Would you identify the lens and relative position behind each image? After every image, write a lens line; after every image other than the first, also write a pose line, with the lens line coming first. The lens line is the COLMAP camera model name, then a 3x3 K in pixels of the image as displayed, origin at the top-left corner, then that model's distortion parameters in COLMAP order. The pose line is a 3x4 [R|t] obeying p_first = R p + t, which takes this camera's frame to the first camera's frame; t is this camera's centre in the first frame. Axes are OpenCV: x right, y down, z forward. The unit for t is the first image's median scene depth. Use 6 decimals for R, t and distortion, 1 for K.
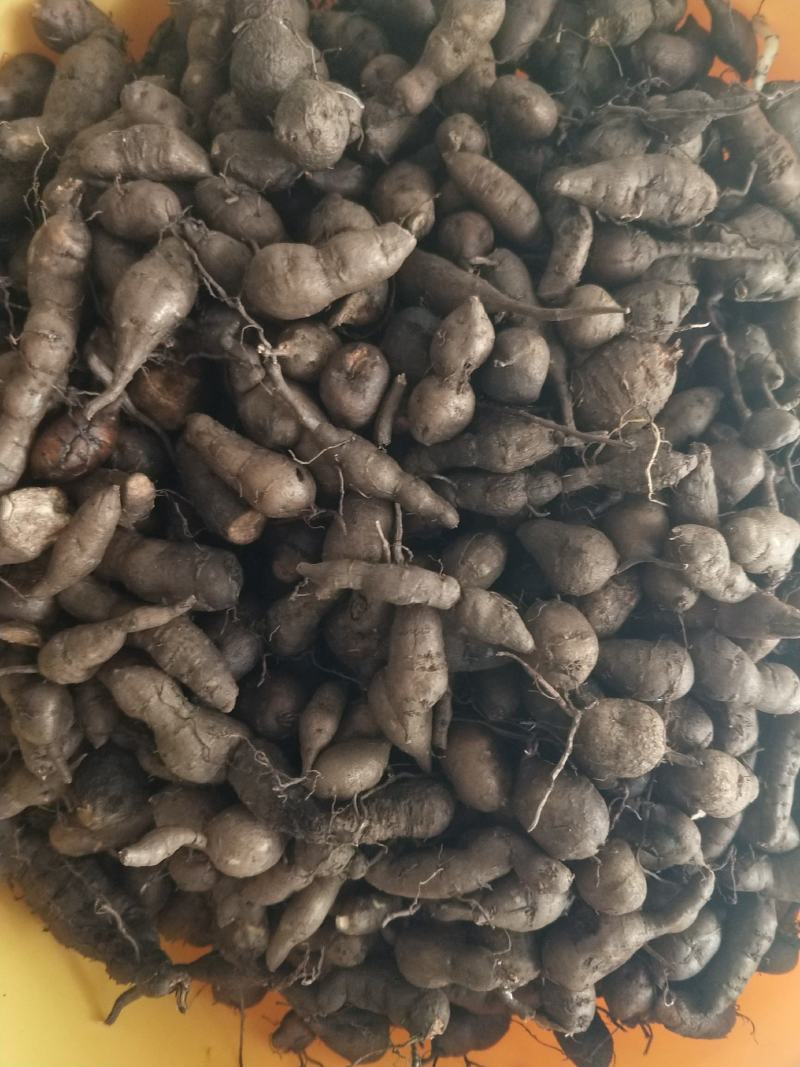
lens RADIAL K [[802.5, 0, 419.1], [0, 802.5, 514.4], [0, 0, 1]] dist [-0.020096, 0.030187]
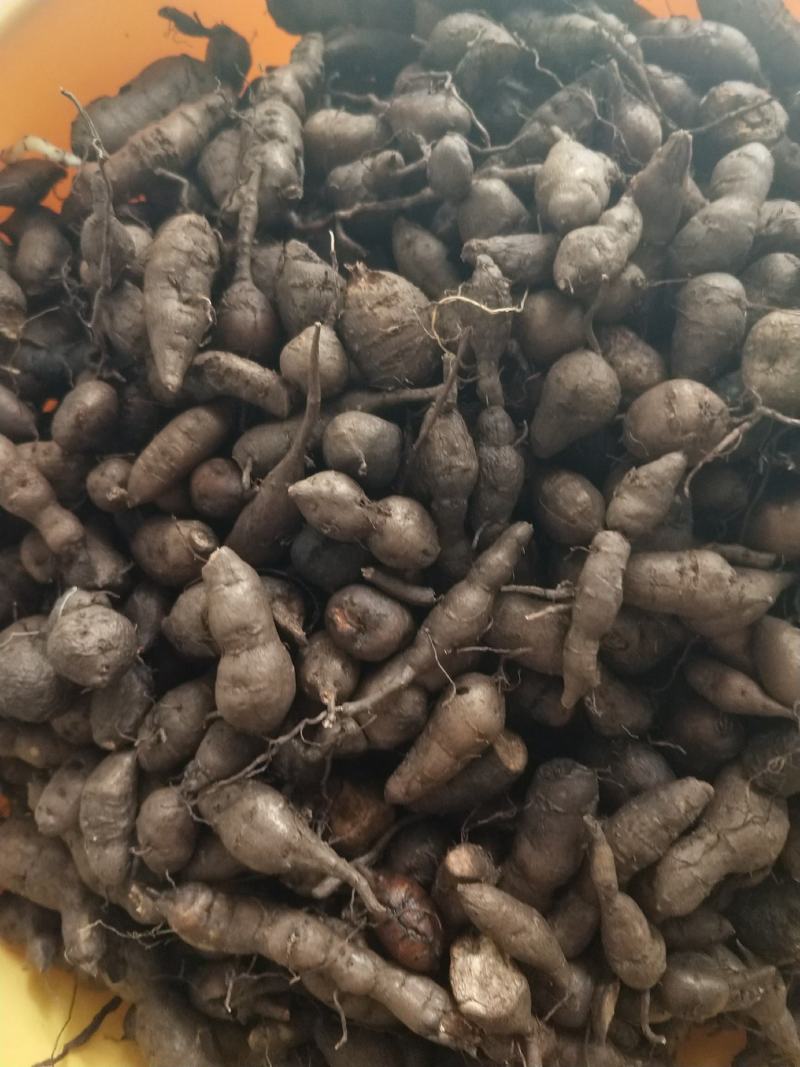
lens RADIAL K [[802.5, 0, 386.5], [0, 802.5, 537.4], [0, 0, 1]] dist [-0.020096, 0.030187]
pose [[0.077835, -0.996199, -0.039104, 0.055149], [0.995015, 0.080076, -0.059433, -0.092952], [0.062339, -0.034283, 0.997466, 0.080104]]
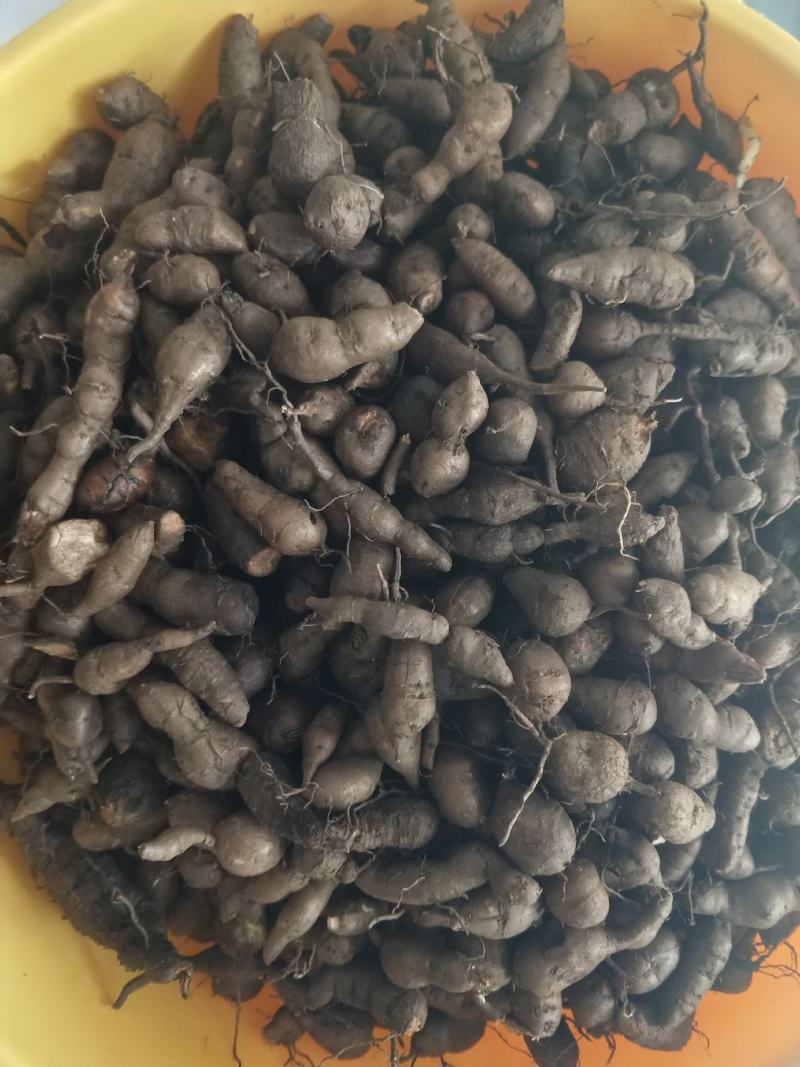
lens RADIAL K [[802.5, 0, 422.6], [0, 802.5, 512.0], [0, 0, 1]] dist [-0.020096, 0.030187]
pose [[0.998939, 0.042529, -0.017658, 0.025224], [-0.042986, 0.998729, -0.026314, -0.035130], [0.016516, 0.027045, 0.999498, -0.126666]]
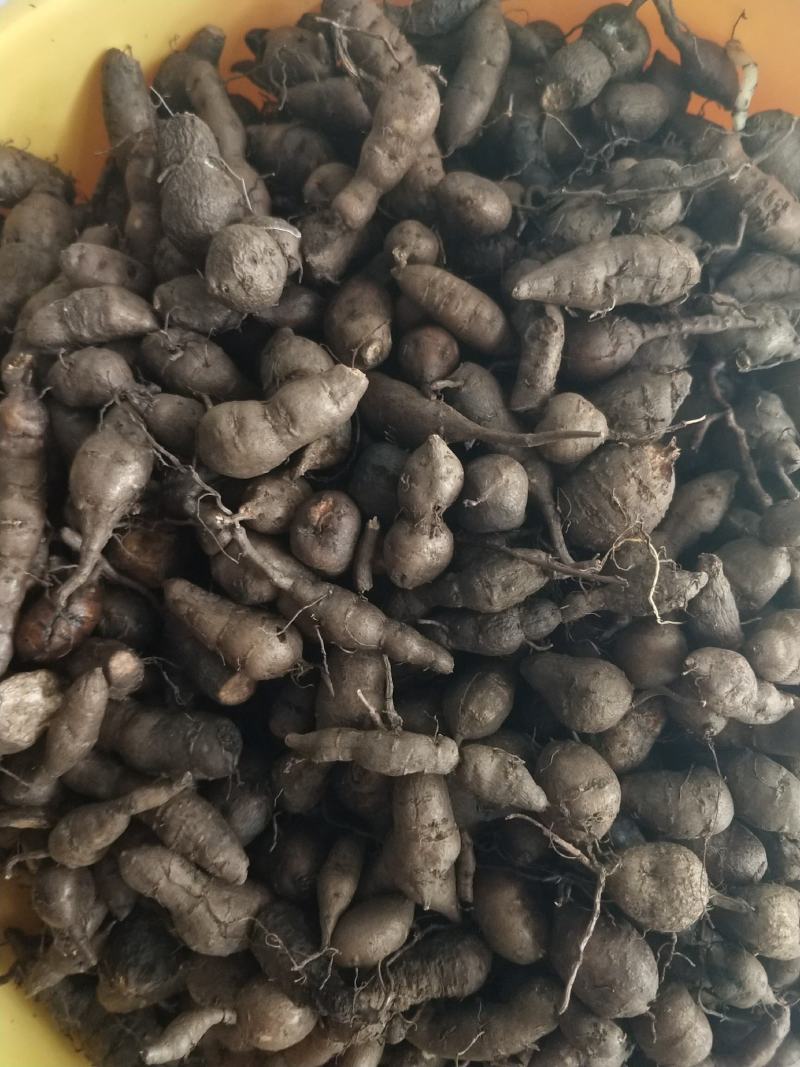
lens RADIAL K [[802.5, 0, 408.3], [0, 802.5, 523.1], [0, 0, 1]] dist [-0.020096, 0.030187]
pose [[0.987342, -0.119831, -0.103901, 0.112730], [0.120965, 0.992646, 0.004662, -0.164831], [0.102578, -0.017171, 0.994577, 0.071972]]
